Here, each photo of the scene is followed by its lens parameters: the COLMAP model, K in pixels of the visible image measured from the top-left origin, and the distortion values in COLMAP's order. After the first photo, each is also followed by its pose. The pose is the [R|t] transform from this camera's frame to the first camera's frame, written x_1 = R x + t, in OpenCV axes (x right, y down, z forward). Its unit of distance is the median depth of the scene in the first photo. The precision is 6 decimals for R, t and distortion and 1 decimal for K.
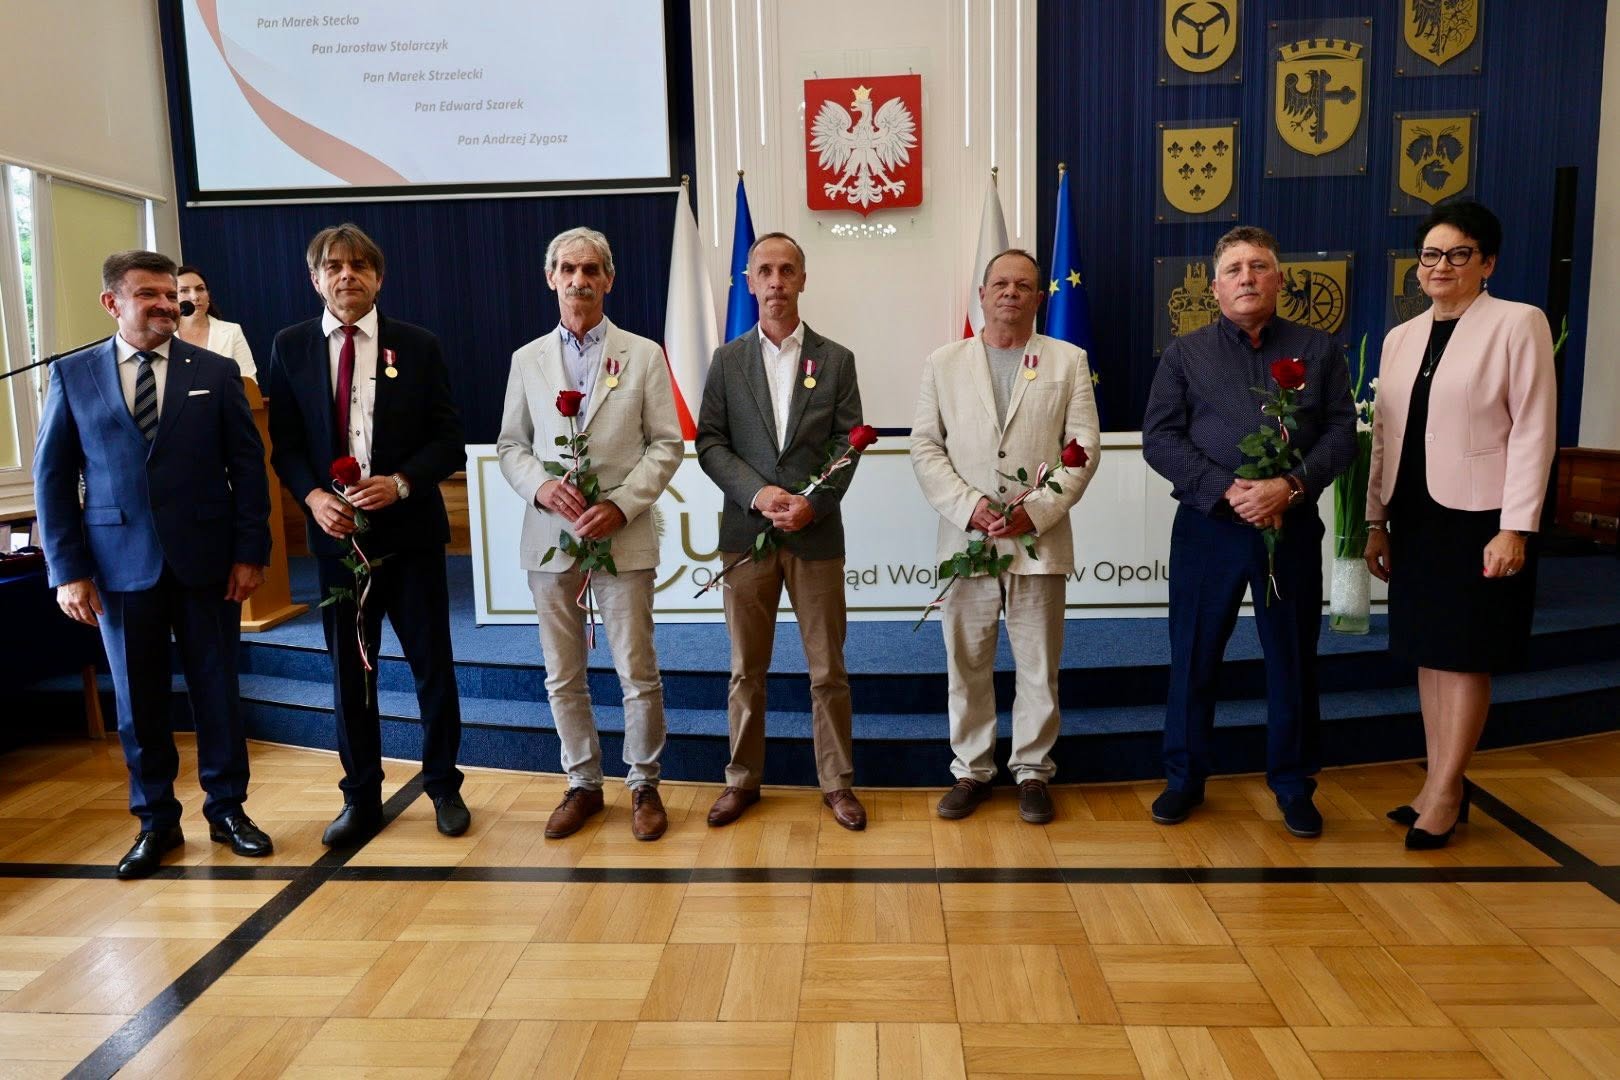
lens RADIAL K [[1075.9, 0, 825.1], [0, 1075.9, 539.6], [0, 0, 1]] dist [-0.000326, -0.001985]
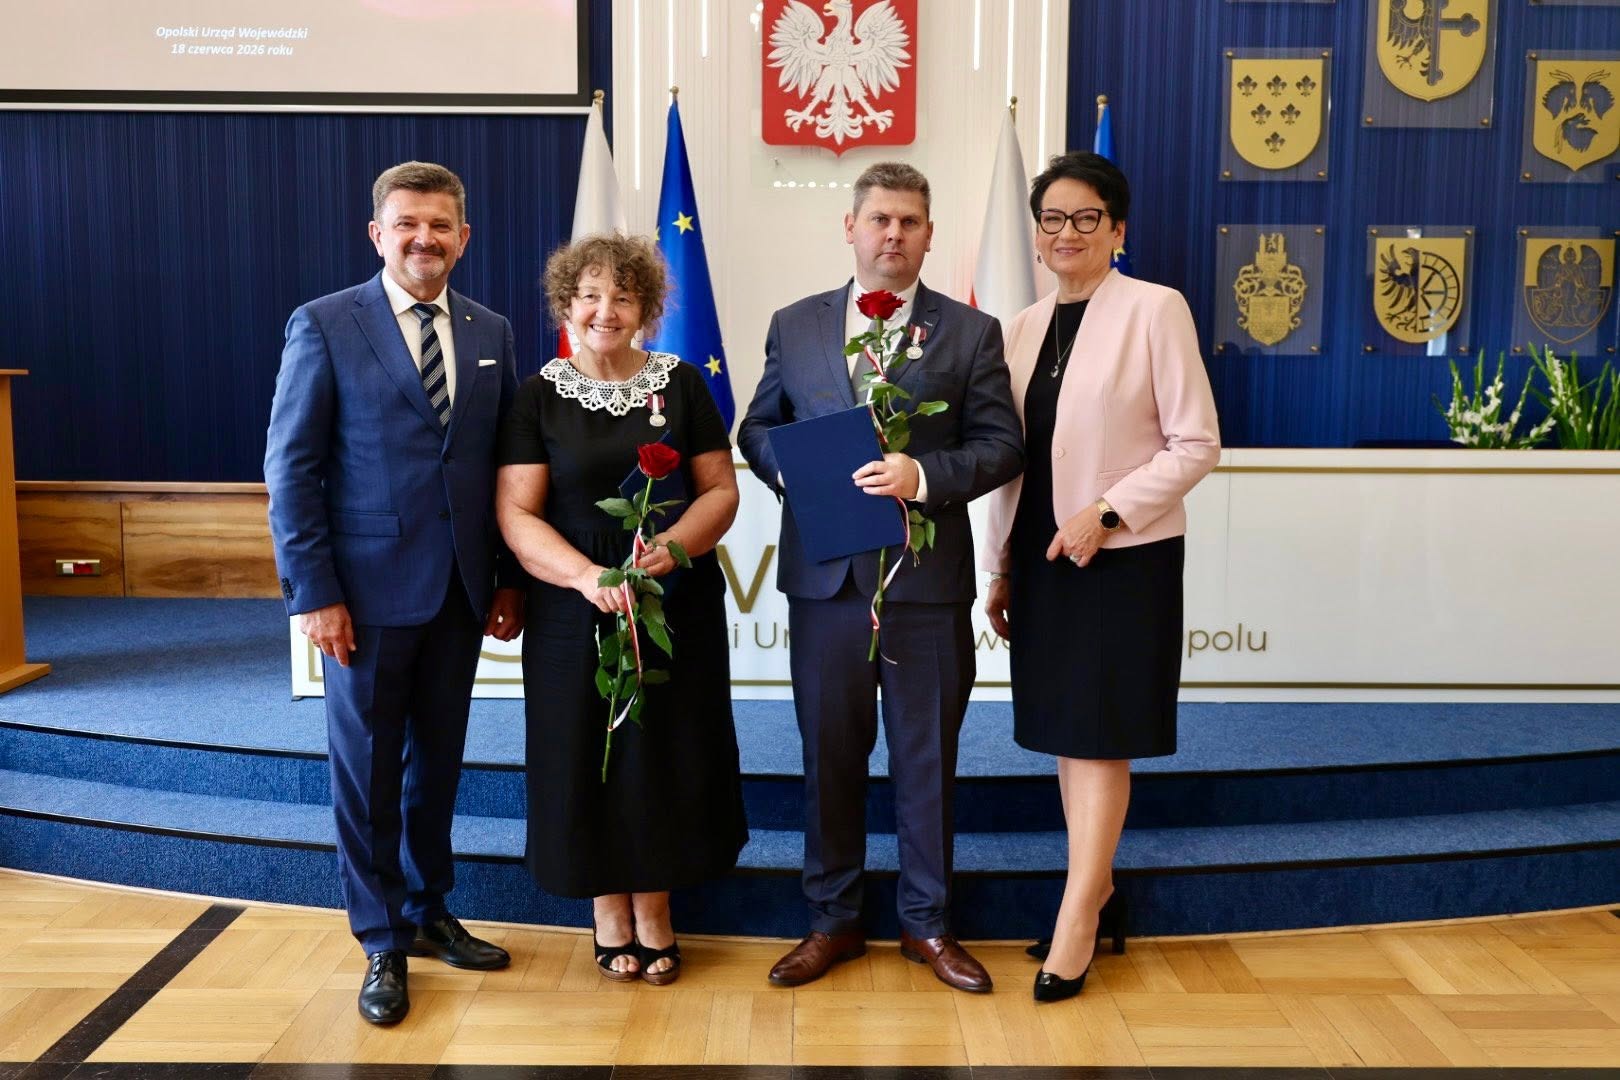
lens RADIAL K [[1384.7, 0, 816.3], [0, 1384.7, 538.7], [0, 0, 1]] dist [-0.002591, -0.003011]
pose [[0.998185, 0.024503, 0.055012, -0.025151], [-0.022426, 0.999024, -0.038052, 0.001950], [-0.055890, 0.036749, 0.997760, 0.052998]]
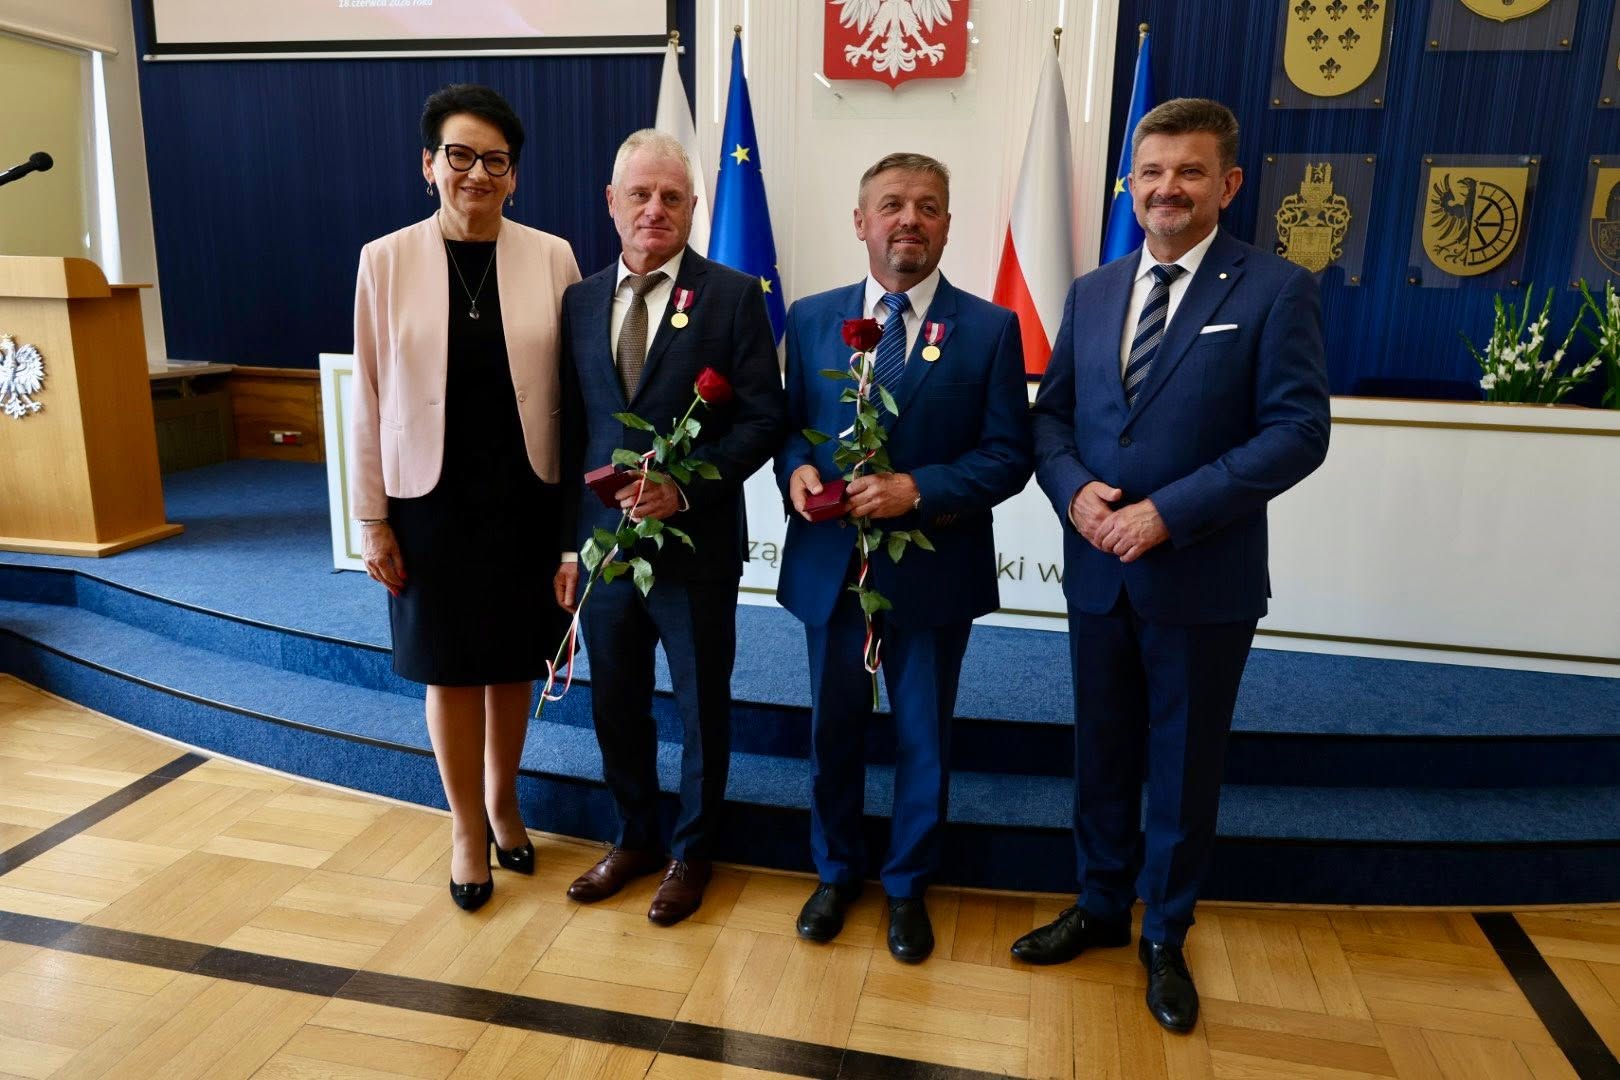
lens RADIAL K [[1084.2, 0, 826.7], [0, 1084.2, 543.1], [0, 0, 1]] dist [-0.005142, -0.001051]
pose [[0.986840, 0.084305, -0.137982, 0.130479], [-0.071360, 0.992798, 0.096225, -0.037910], [0.145101, -0.085112, 0.985749, 0.167140]]
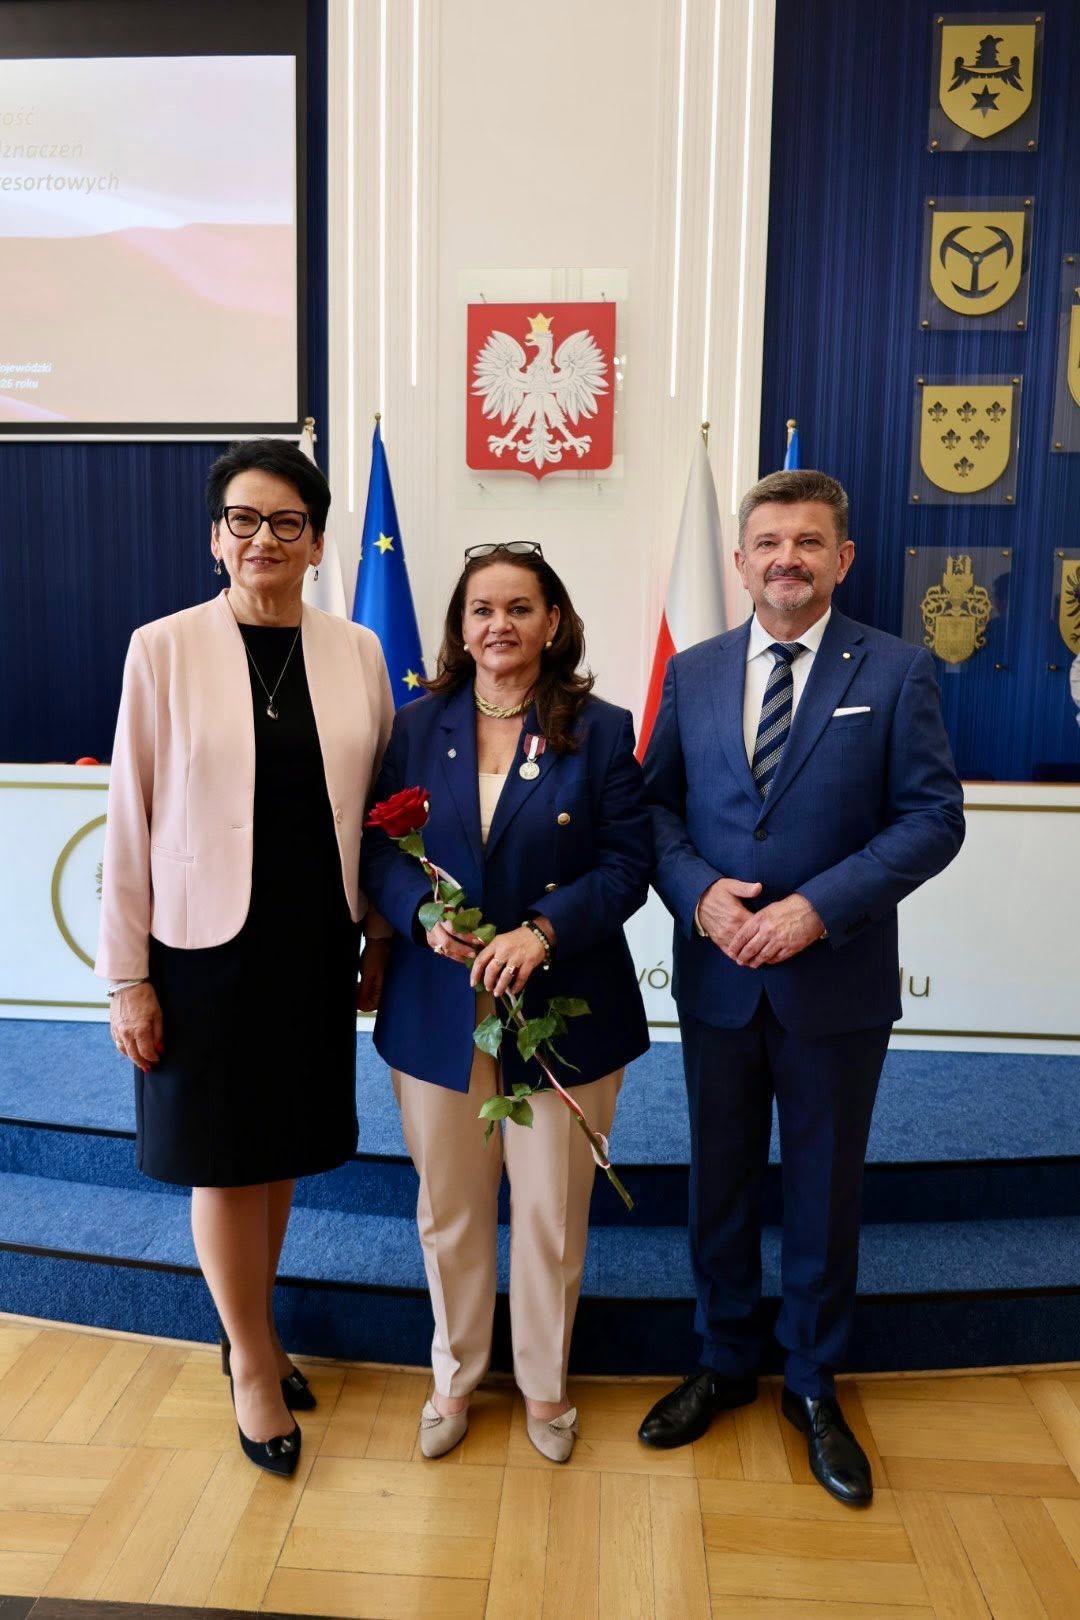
lens RADIAL K [[1083.1, 0, 540.0], [0, 1083.1, 810.0], [0, 0, 1]] dist [-0.009966, 0.001937]
pose [[0.999044, 0.042501, -0.010261, 0.057102], [-0.042722, 0.998835, -0.022444, -0.042687], [0.009295, 0.022861, 0.999695, 0.219733]]
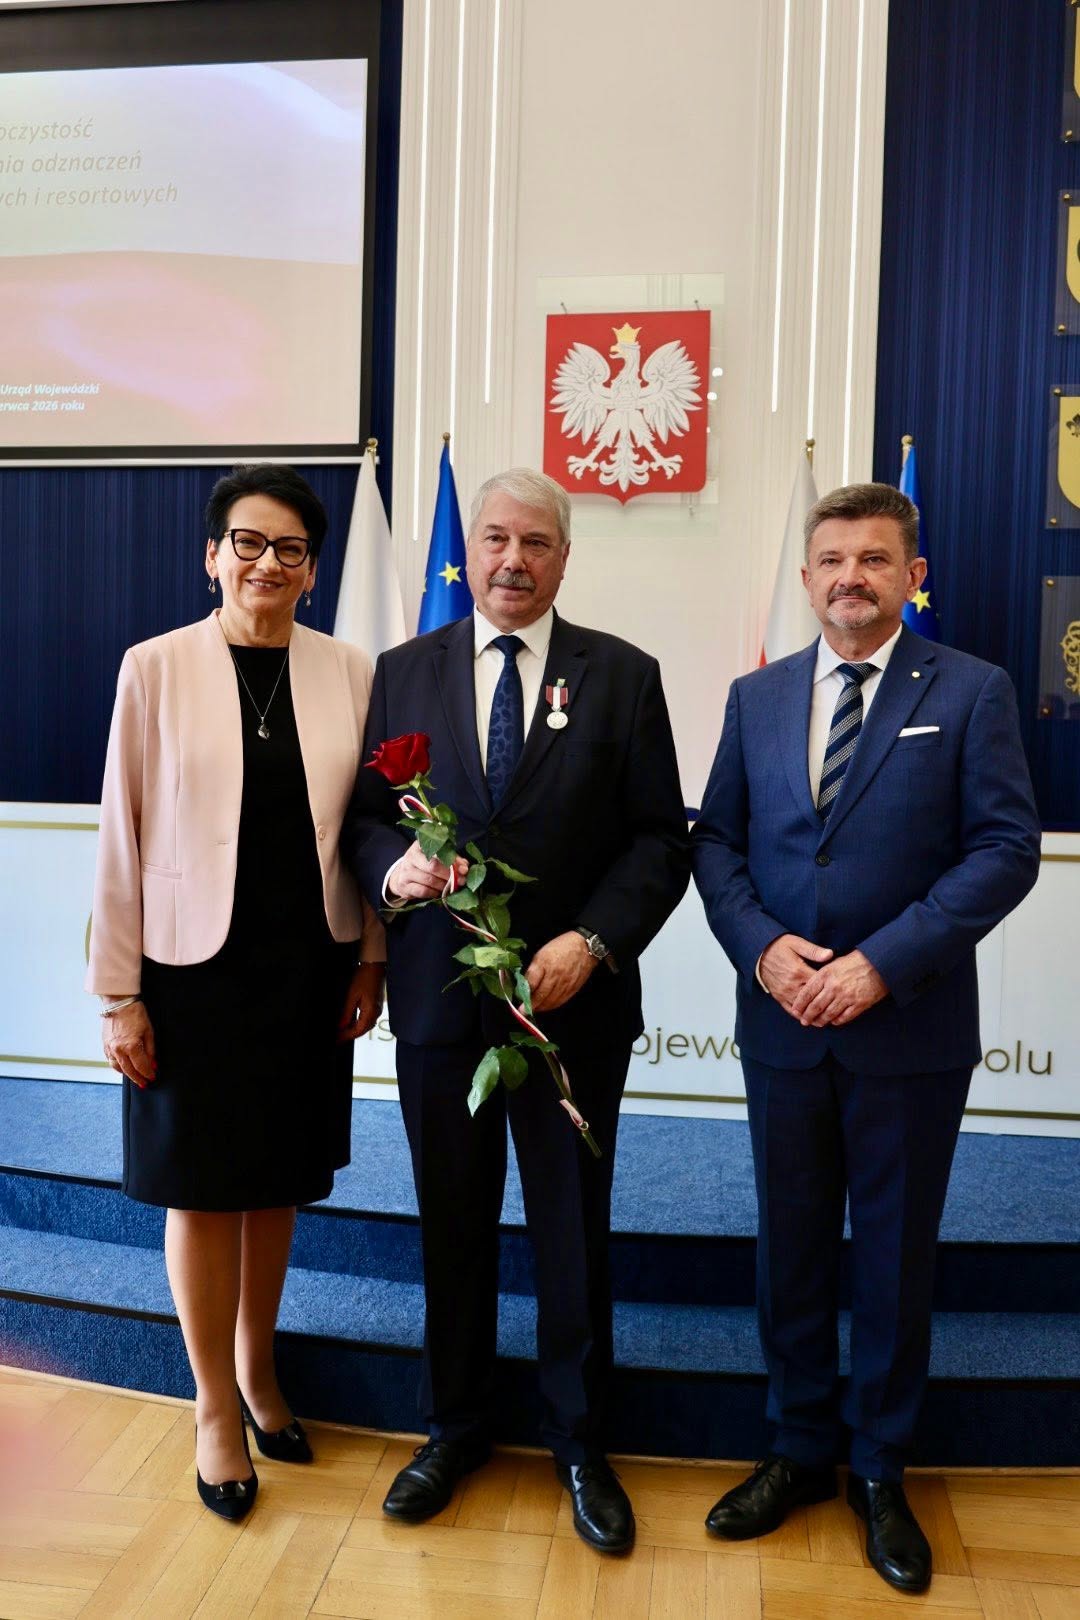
lens RADIAL K [[1302.9, 0, 547.2], [0, 1302.9, 813.1], [0, 0, 1]] dist [-0.016544, -0.004883]
pose [[0.995244, 0.051246, -0.082847, 0.069463], [-0.058247, 0.994726, -0.084428, -0.024338], [0.078083, 0.088852, 0.992980, 0.170495]]
